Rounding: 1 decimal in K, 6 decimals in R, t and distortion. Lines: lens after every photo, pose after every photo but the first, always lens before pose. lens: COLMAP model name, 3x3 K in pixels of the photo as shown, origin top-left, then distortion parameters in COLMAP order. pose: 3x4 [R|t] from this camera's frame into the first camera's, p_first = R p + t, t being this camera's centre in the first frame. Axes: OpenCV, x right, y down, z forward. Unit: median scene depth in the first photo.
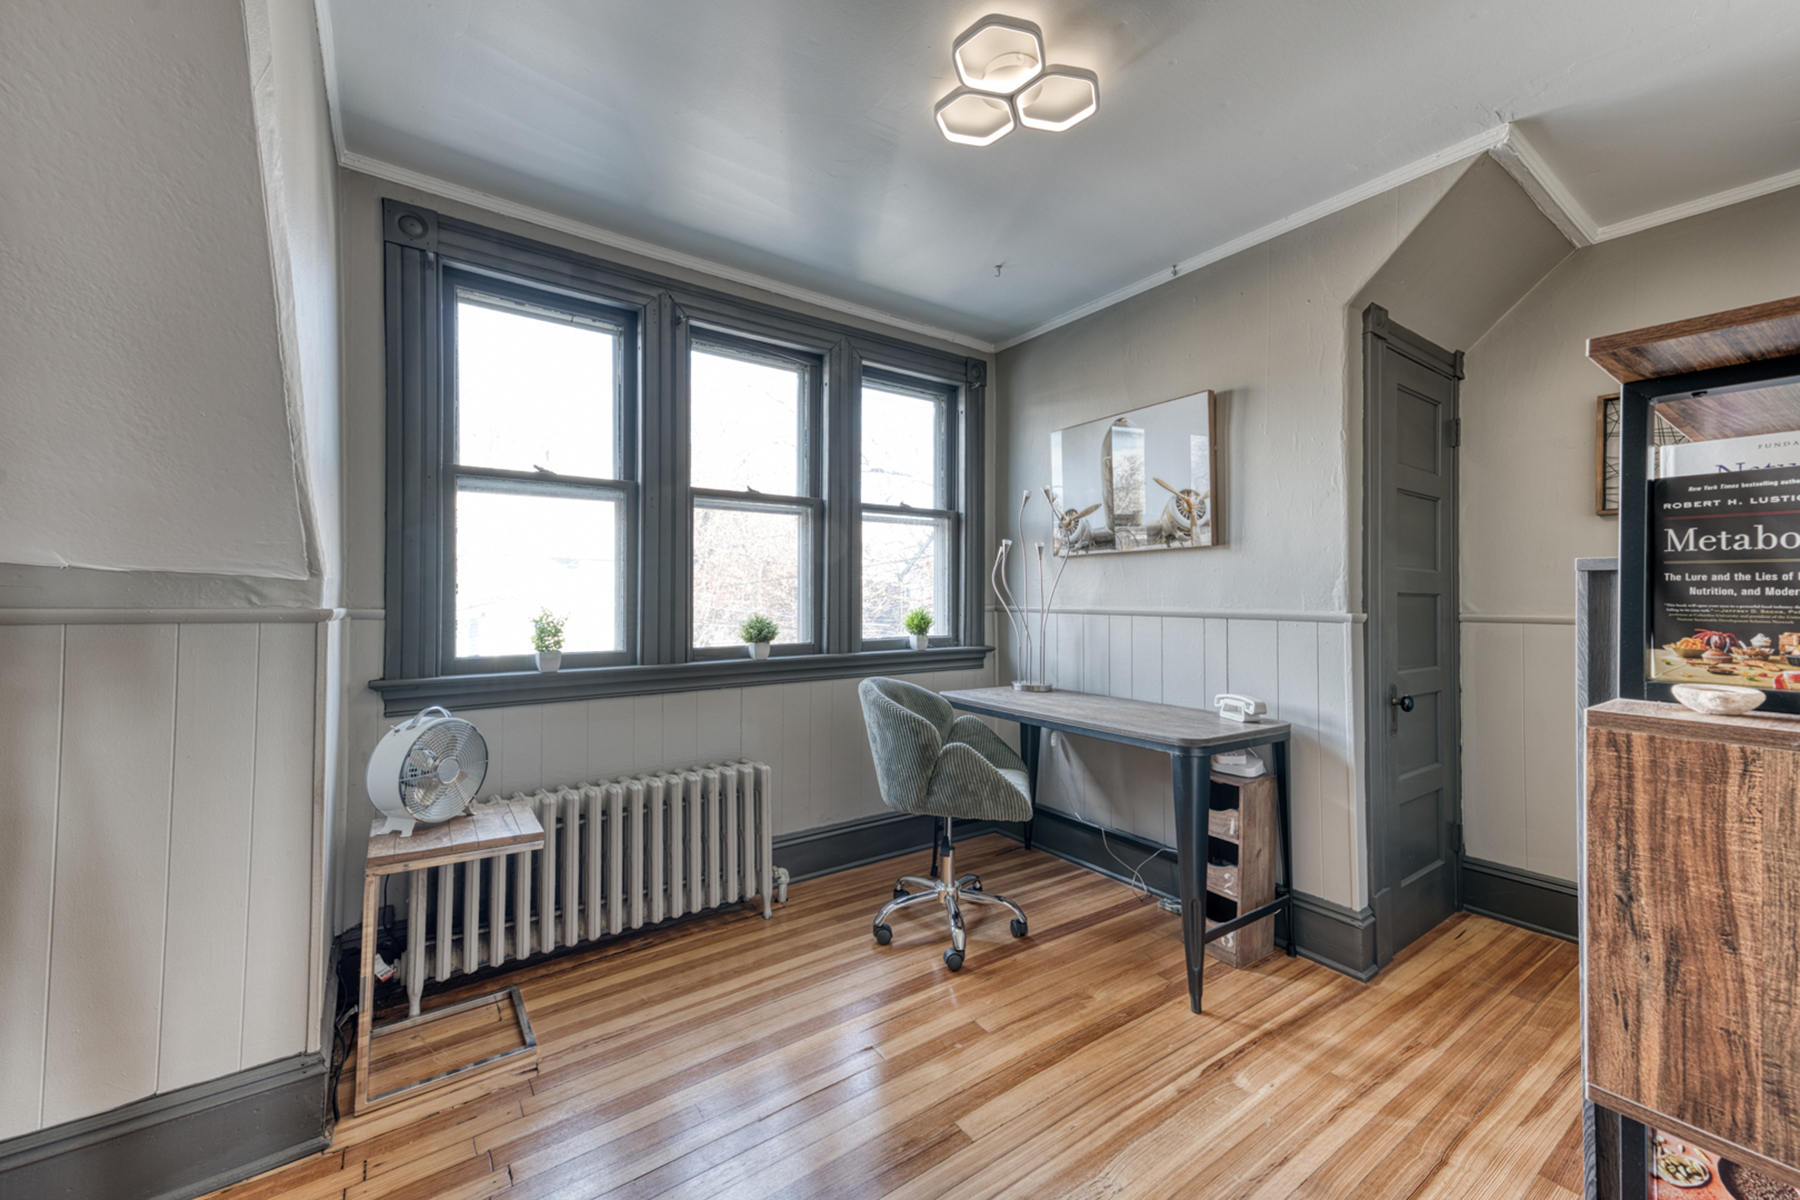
lens RADIAL K [[708.9, 0, 859.8], [0, 708.9, 581.2], [0, 0, 1]] dist [0.028357, 0.000133]
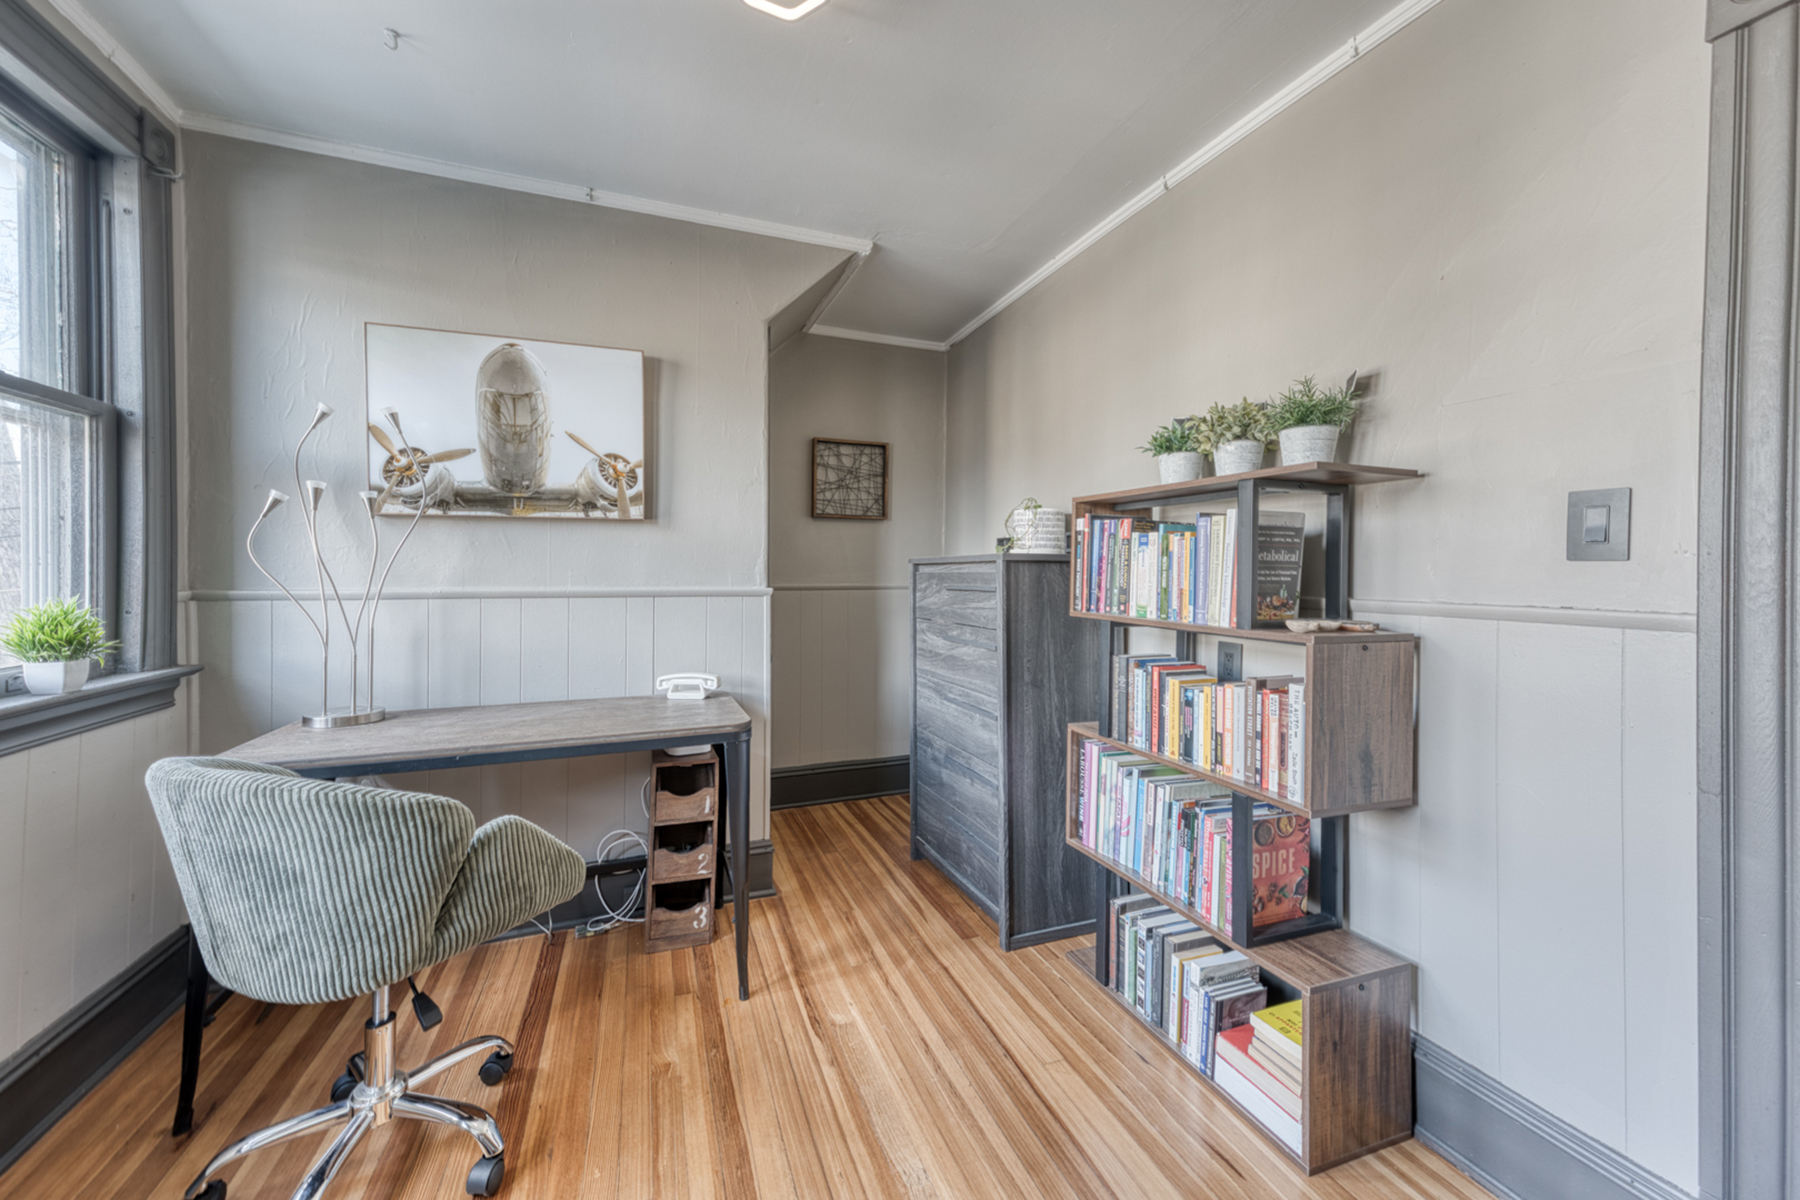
lens RADIAL K [[708.9, 0, 912.8], [0, 708.9, 569.0], [0, 0, 1]] dist [0.028357, 0.000133]
pose [[0.212078, -0.004668, 0.977242, -0.357076], [-0.024660, 0.999645, 0.010126, -0.003194], [-0.976942, -0.026246, 0.211888, 0.476030]]
